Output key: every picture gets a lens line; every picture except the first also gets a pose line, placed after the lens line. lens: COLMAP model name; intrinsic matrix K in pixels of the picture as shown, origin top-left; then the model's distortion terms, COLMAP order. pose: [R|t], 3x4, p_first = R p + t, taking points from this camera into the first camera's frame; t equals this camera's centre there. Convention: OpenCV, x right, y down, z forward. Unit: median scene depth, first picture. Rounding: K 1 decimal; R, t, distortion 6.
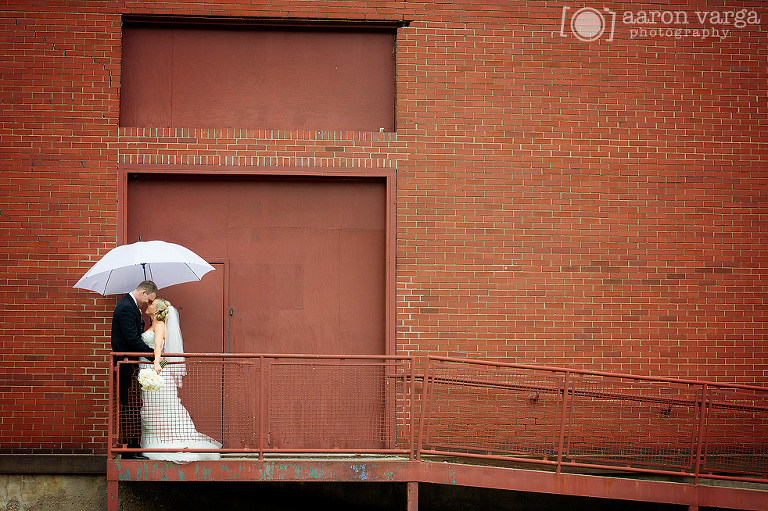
lens RADIAL K [[1728.2, 0, 380.6], [0, 1728.2, 256.6], [0, 0, 1]] dist [-0.059482, 0.000000]
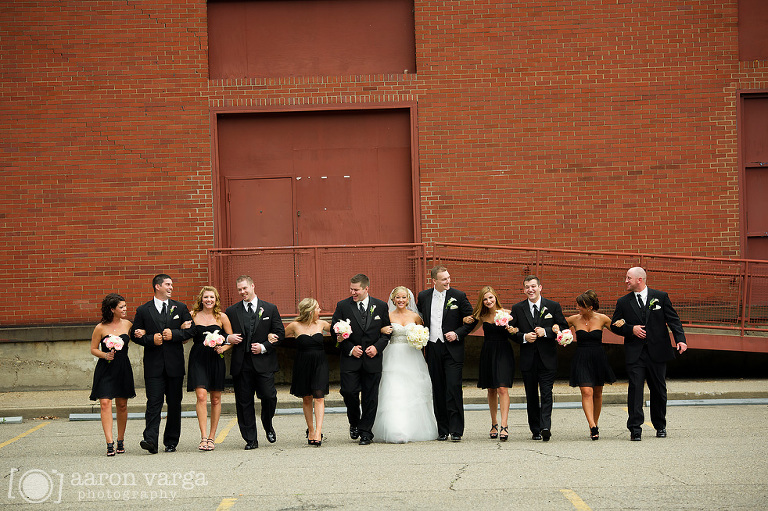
lens RADIAL K [[2522.5, 0, 388.9], [0, 2522.5, 254.9], [0, 0, 1]] dist [0.486698, 0.000000]
pose [[0.995999, -0.035817, -0.081876, 0.142958], [0.041765, 0.996521, 0.072119, -0.074335], [0.079008, -0.075250, 0.994030, -0.946815]]
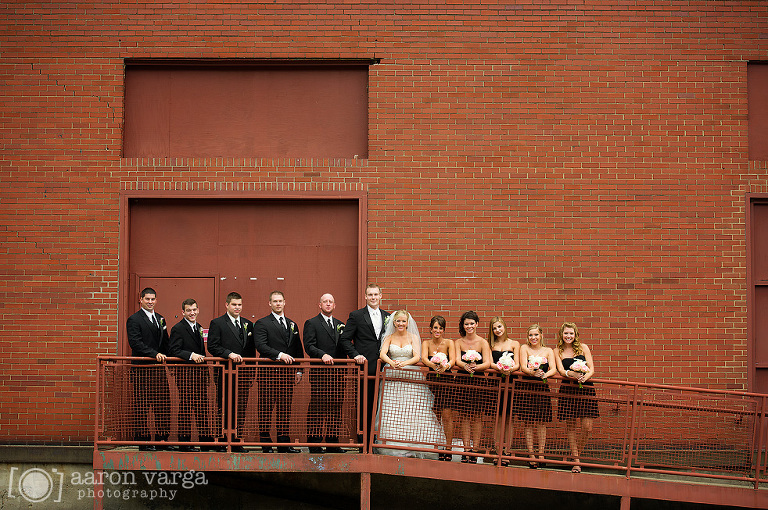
lens RADIAL K [[1548.6, 0, 378.5], [0, 1548.6, 258.0], [0, 0, 1]] dist [-0.065847, 0.000000]
pose [[0.993934, -0.007999, -0.109690, 0.125518], [0.007008, 0.999931, -0.009425, 0.001576], [0.109758, 0.008599, 0.993921, 0.009532]]
